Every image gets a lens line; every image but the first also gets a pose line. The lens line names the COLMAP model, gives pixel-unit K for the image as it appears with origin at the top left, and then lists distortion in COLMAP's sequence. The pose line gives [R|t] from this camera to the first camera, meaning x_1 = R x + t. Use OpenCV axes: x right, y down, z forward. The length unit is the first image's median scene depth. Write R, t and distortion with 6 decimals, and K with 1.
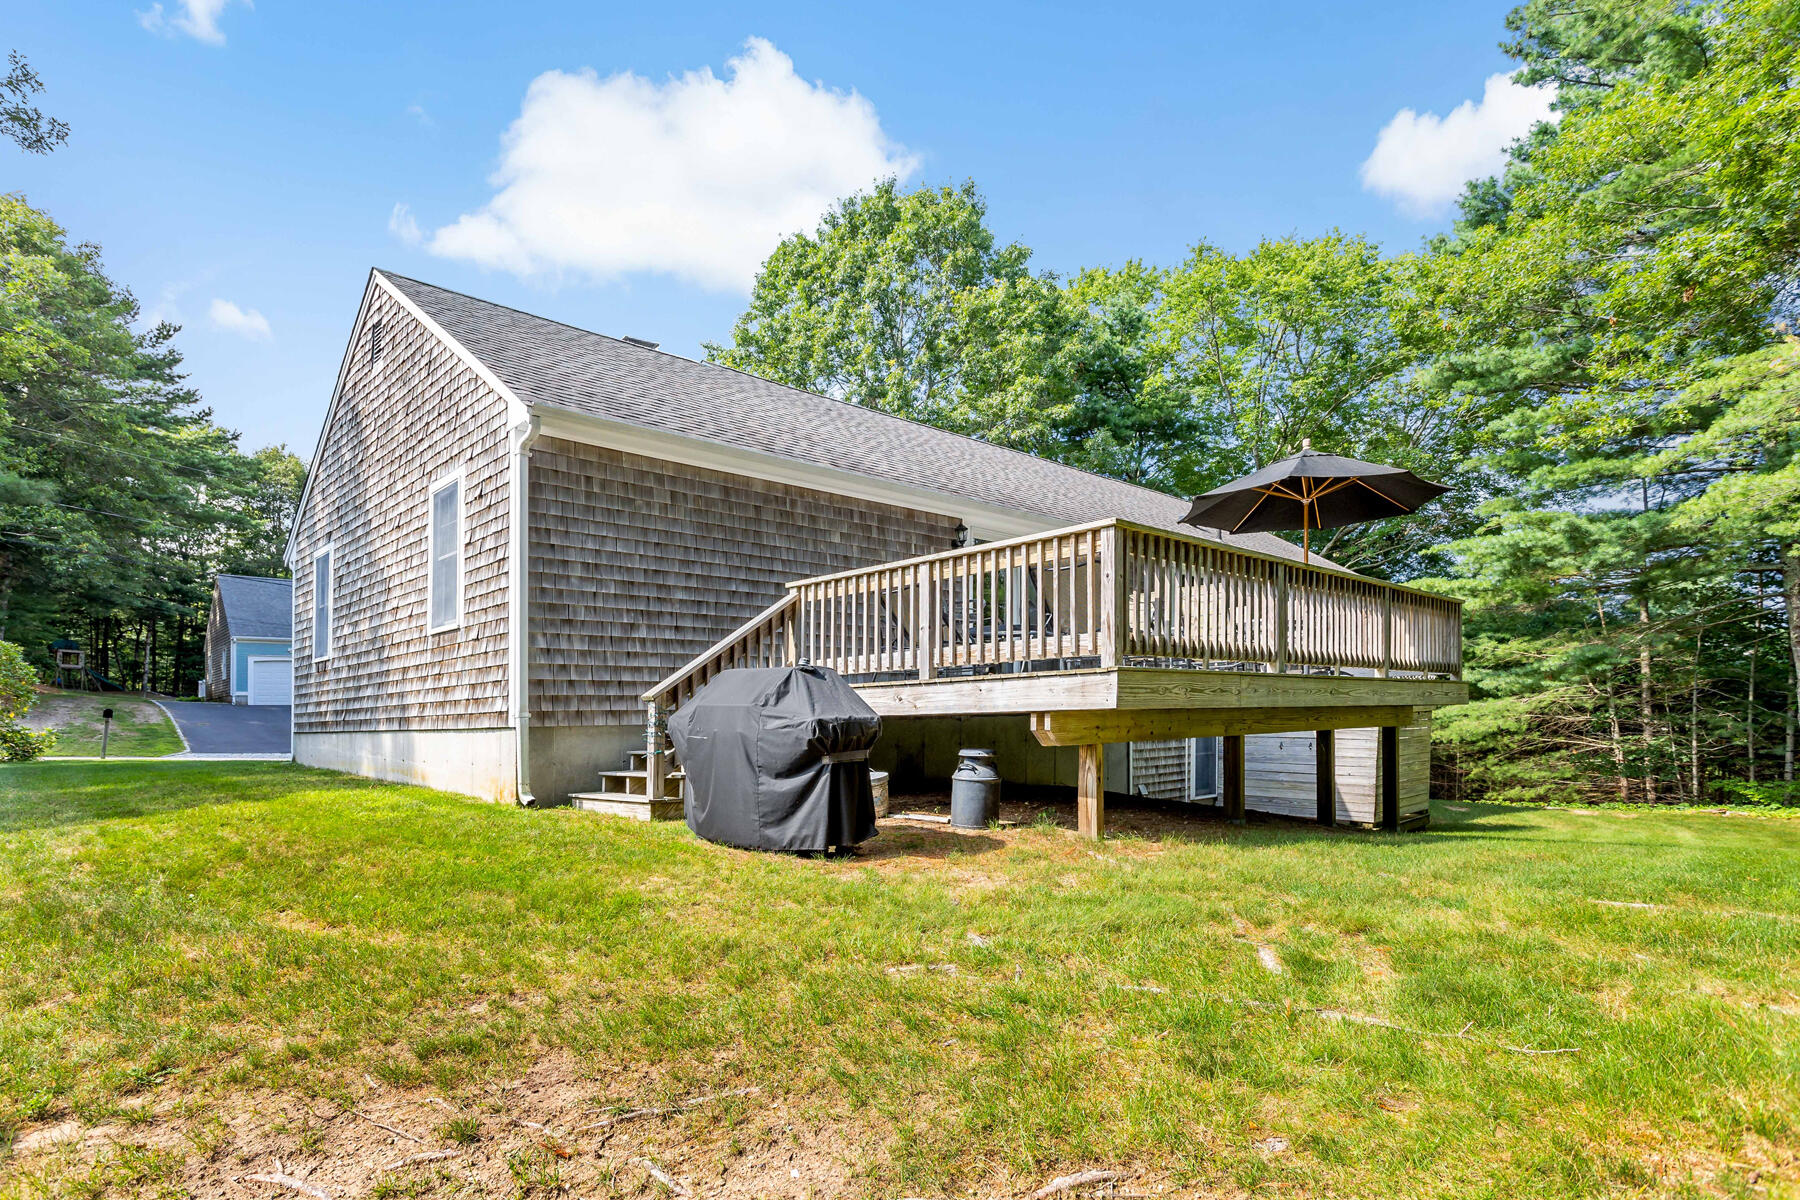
lens RADIAL K [[929.9, 0, 899.9], [0, 929.9, 729.0], [0, 0, 1]] dist [0.000420, -0.000060]
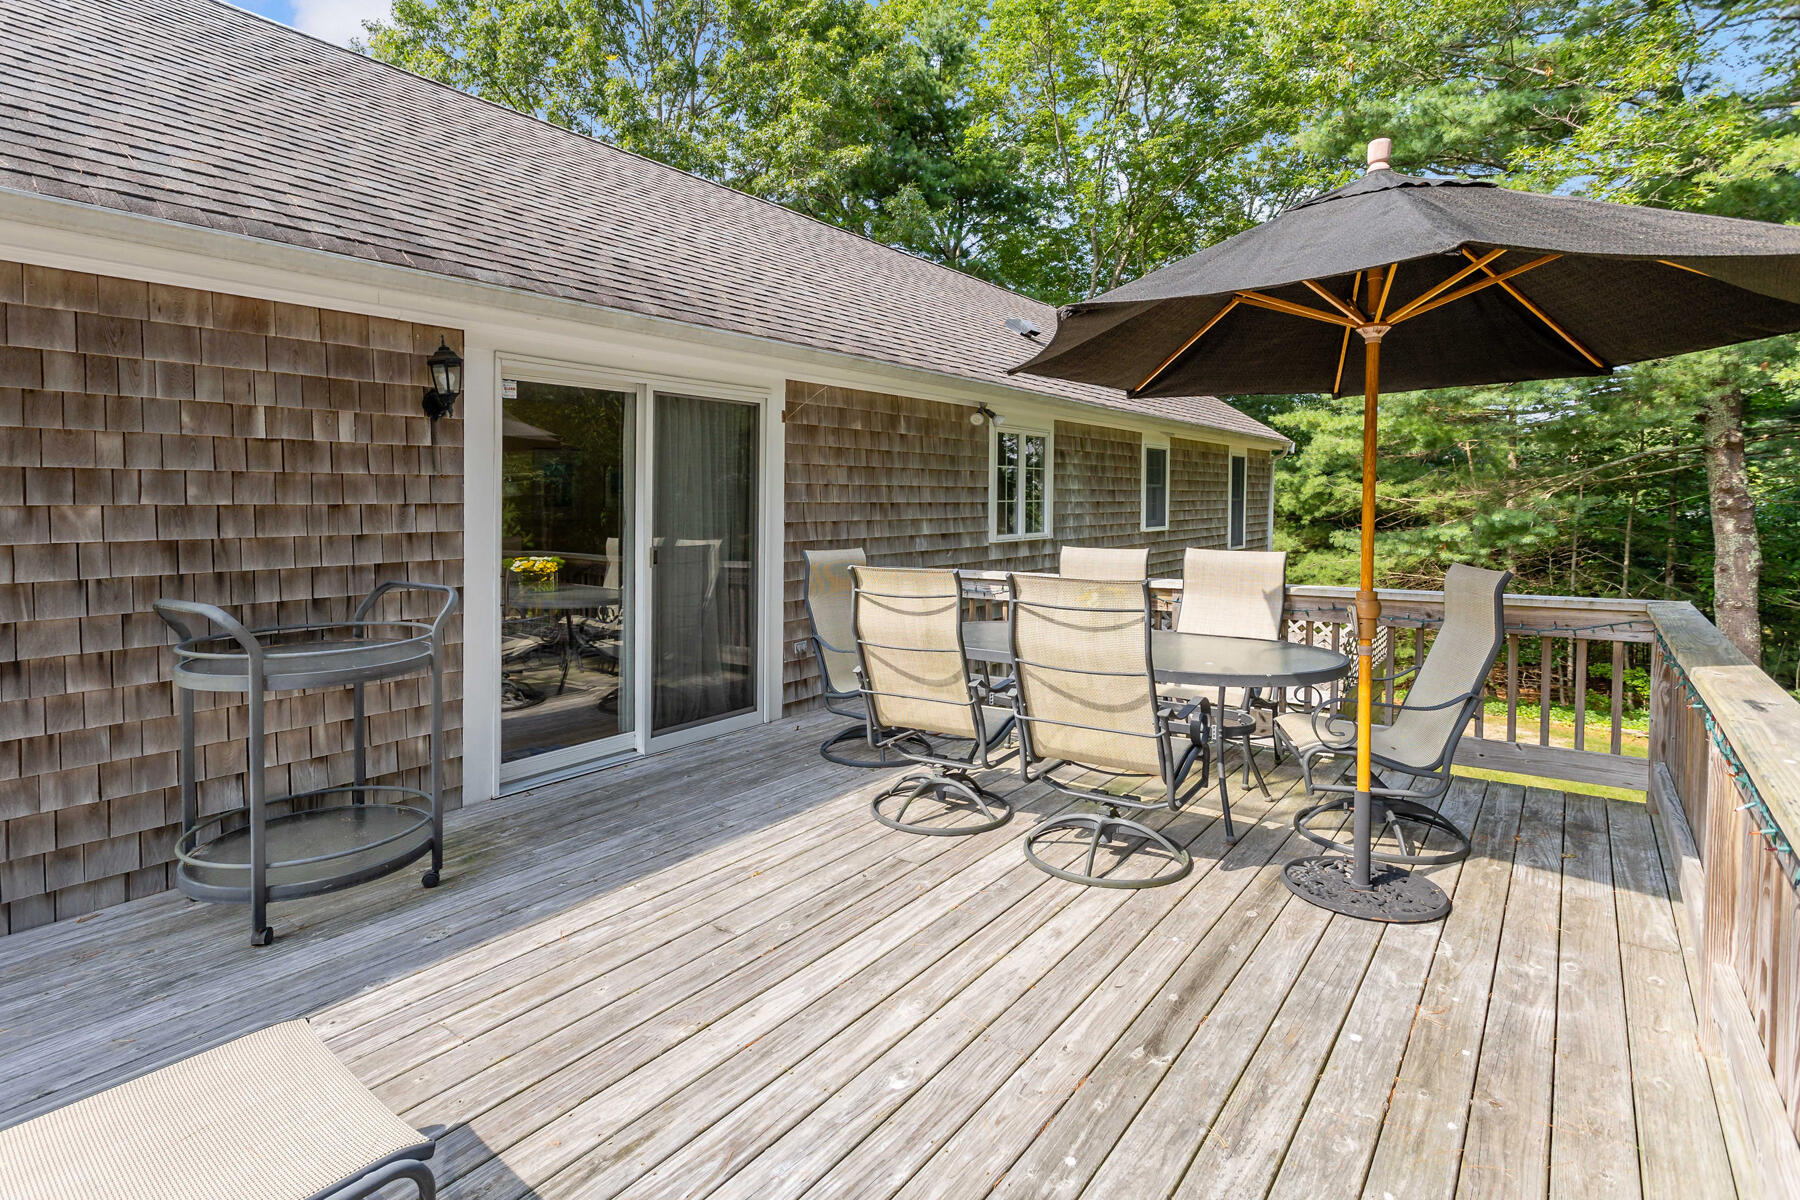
lens RADIAL K [[904.4, 0, 900.8], [0, 904.4, 679.9], [0, 0, 1]] dist [0.002086, 0.000624]
pose [[0.982827, -0.032976, 0.181561, 0.057294], [0.000588, 0.984459, 0.175615, -0.051301], [-0.184531, -0.172493, 0.967572, 0.198439]]
